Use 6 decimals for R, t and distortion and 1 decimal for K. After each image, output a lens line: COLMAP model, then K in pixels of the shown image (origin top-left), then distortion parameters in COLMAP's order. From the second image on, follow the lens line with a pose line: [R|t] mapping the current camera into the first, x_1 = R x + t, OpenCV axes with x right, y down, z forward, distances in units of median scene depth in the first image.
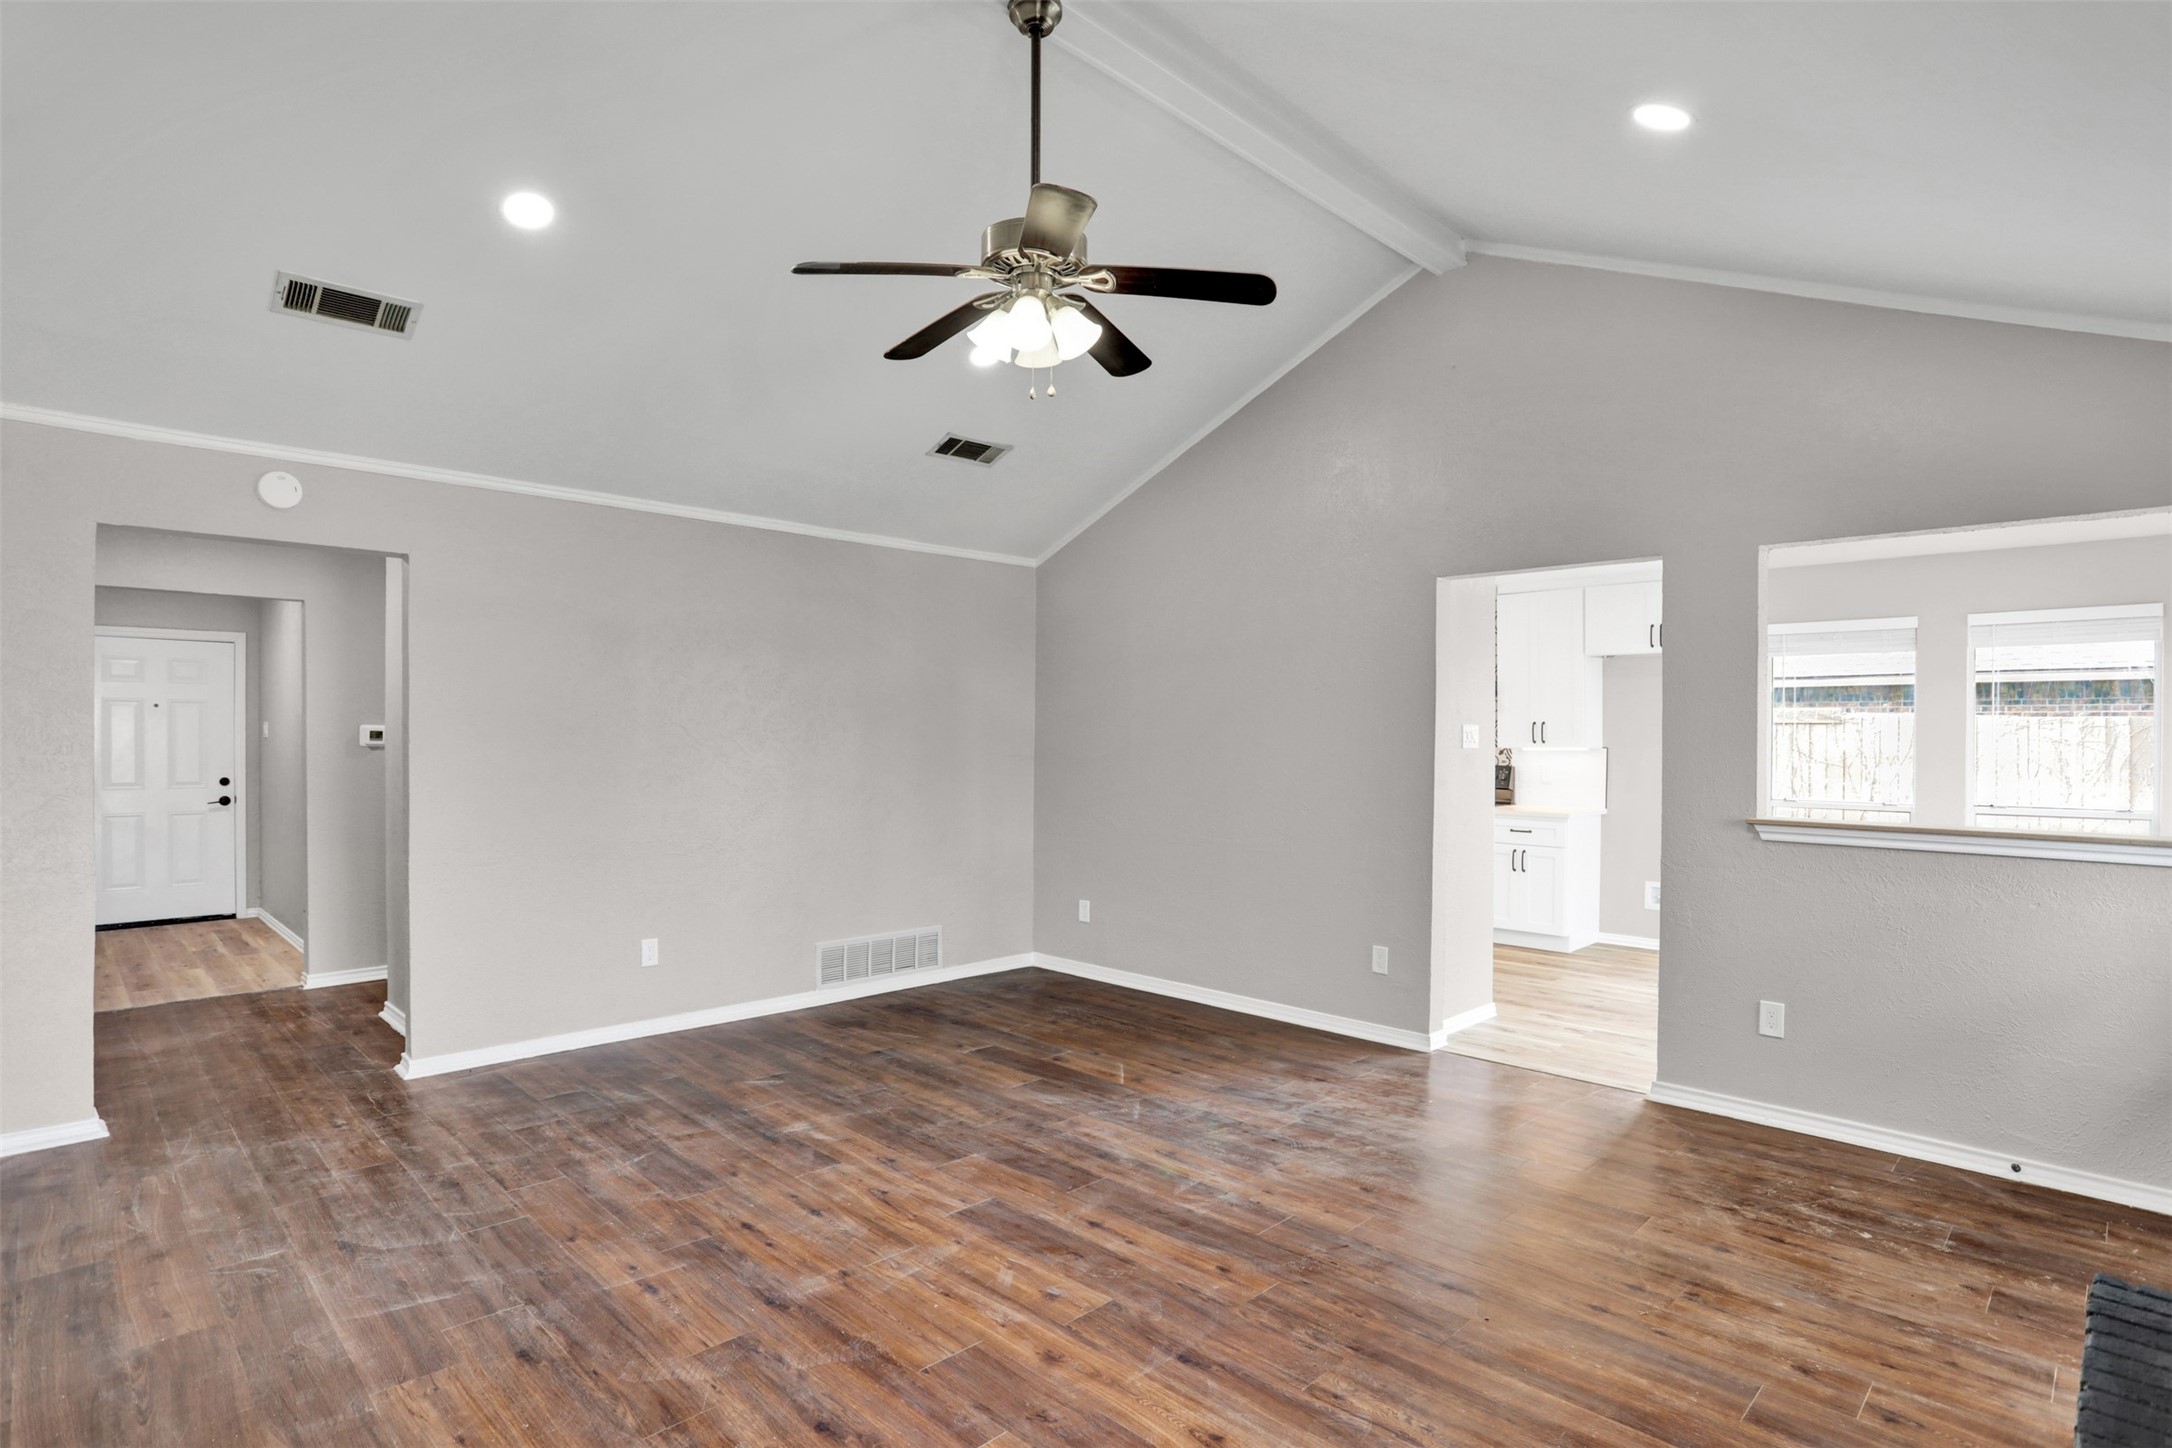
lens RADIAL K [[1082.1, 0, 1089.4], [0, 1082.1, 740.9], [0, 0, 1]] dist [-0.074488, 0.033301]
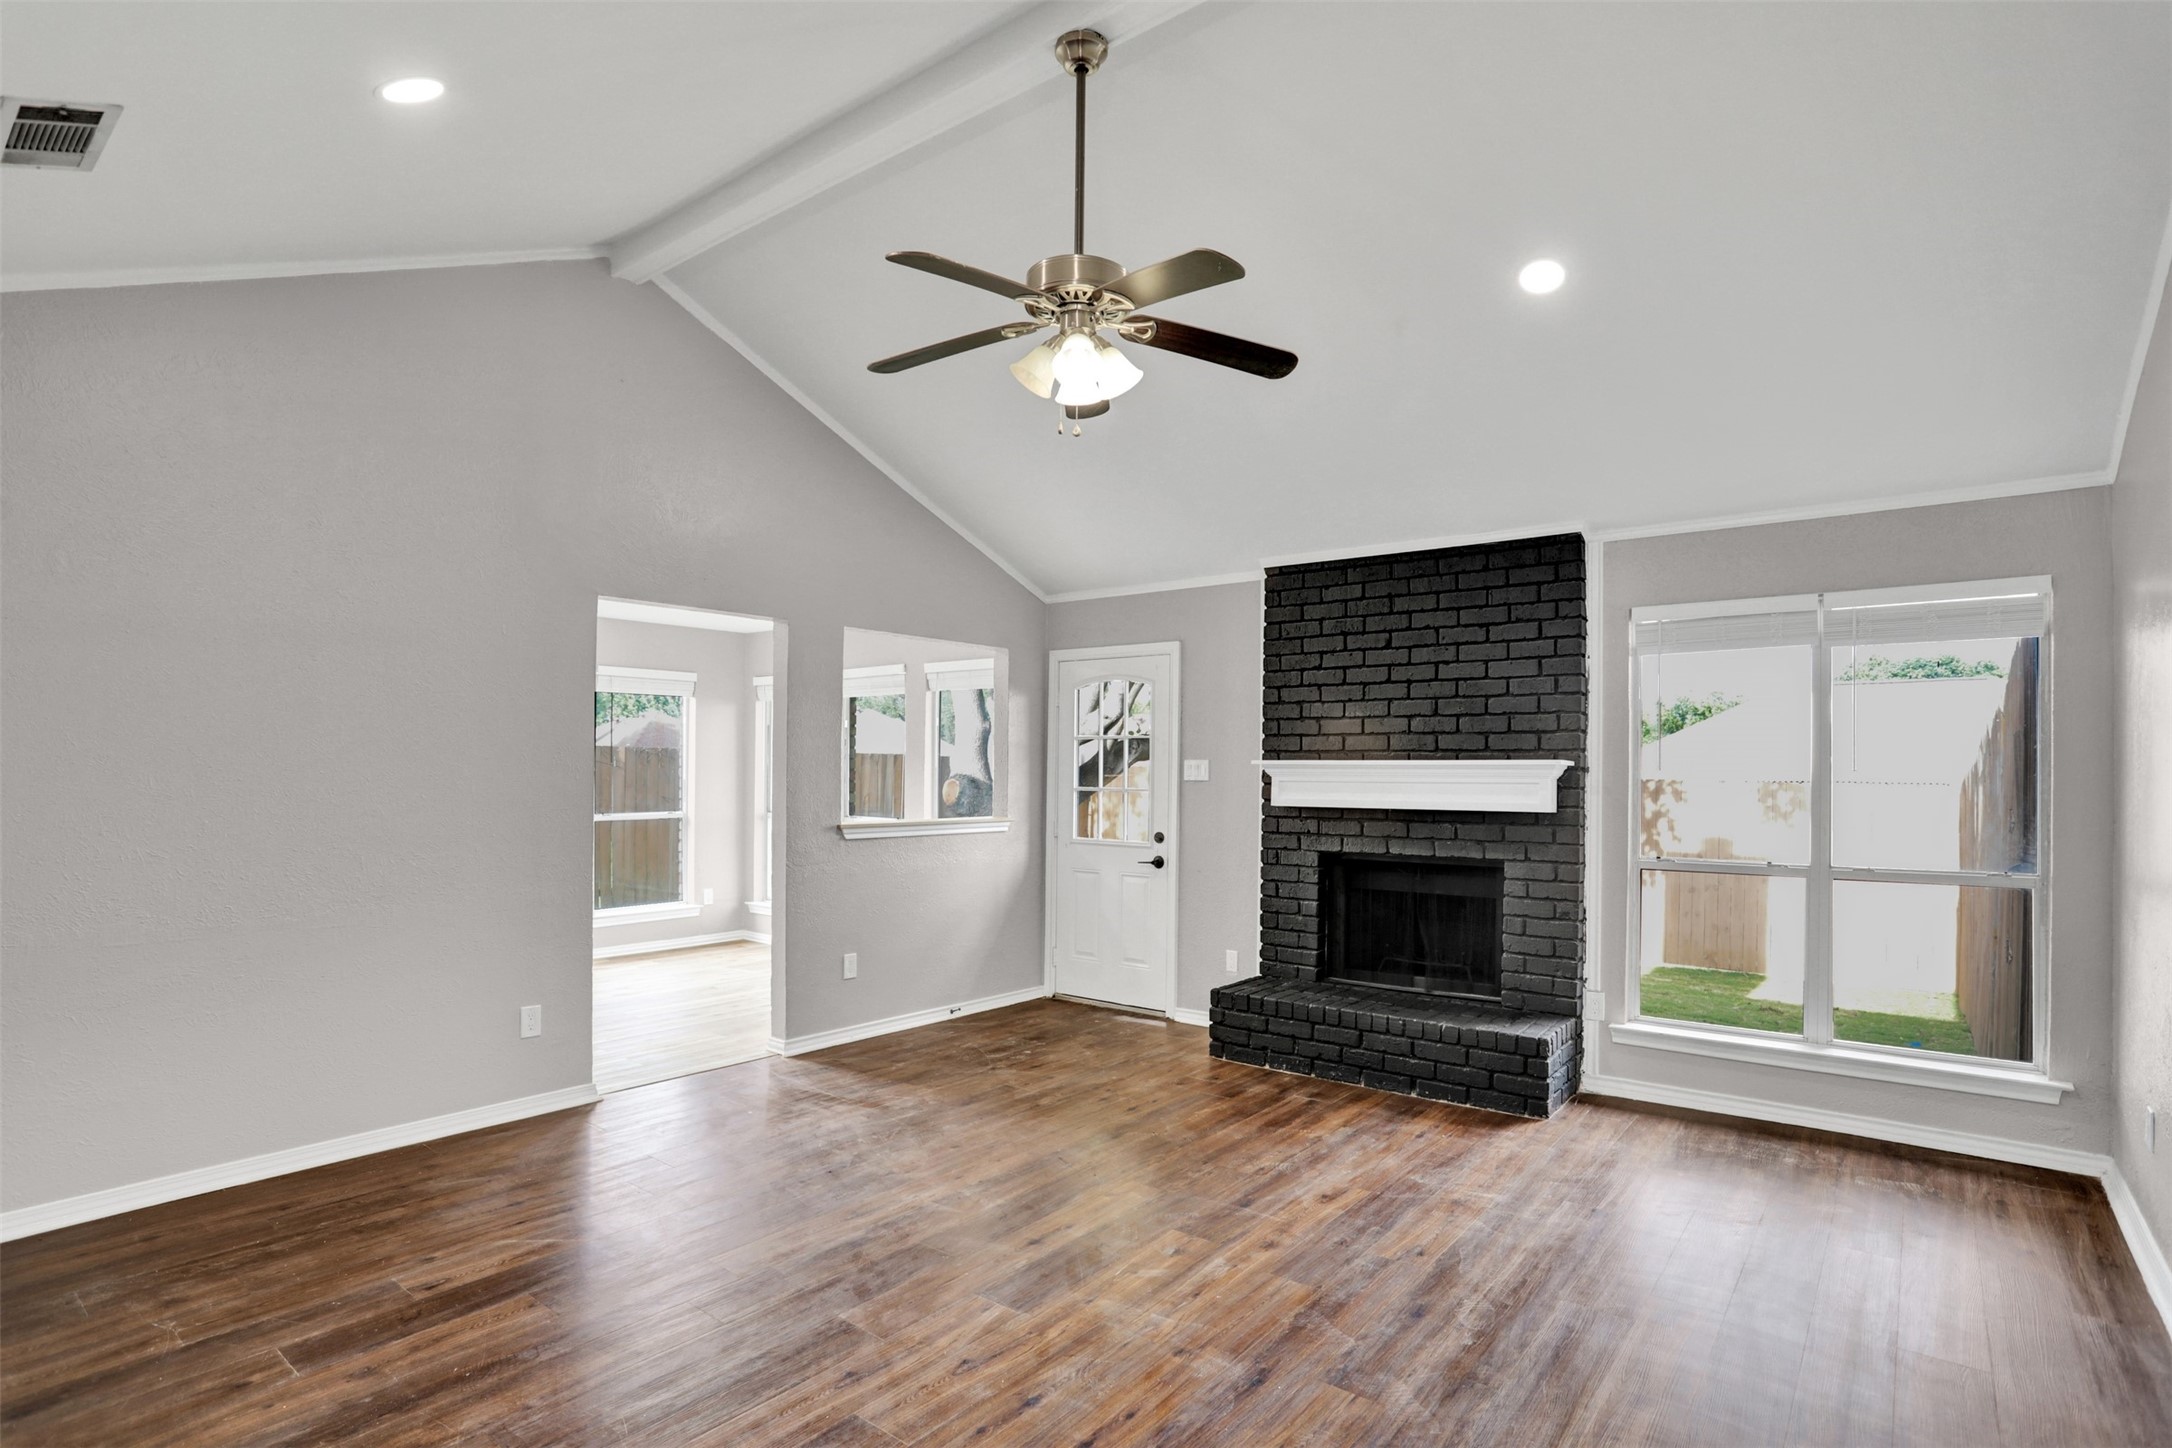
lens RADIAL K [[1082.1, 0, 1089.4], [0, 1082.1, 740.9], [0, 0, 1]] dist [-0.074488, 0.033301]
pose [[-0.110563, 0.020768, 0.993652, -1.000501], [-0.003912, 0.999765, -0.021331, -0.007342], [-0.993861, -0.006246, -0.110456, 1.032102]]
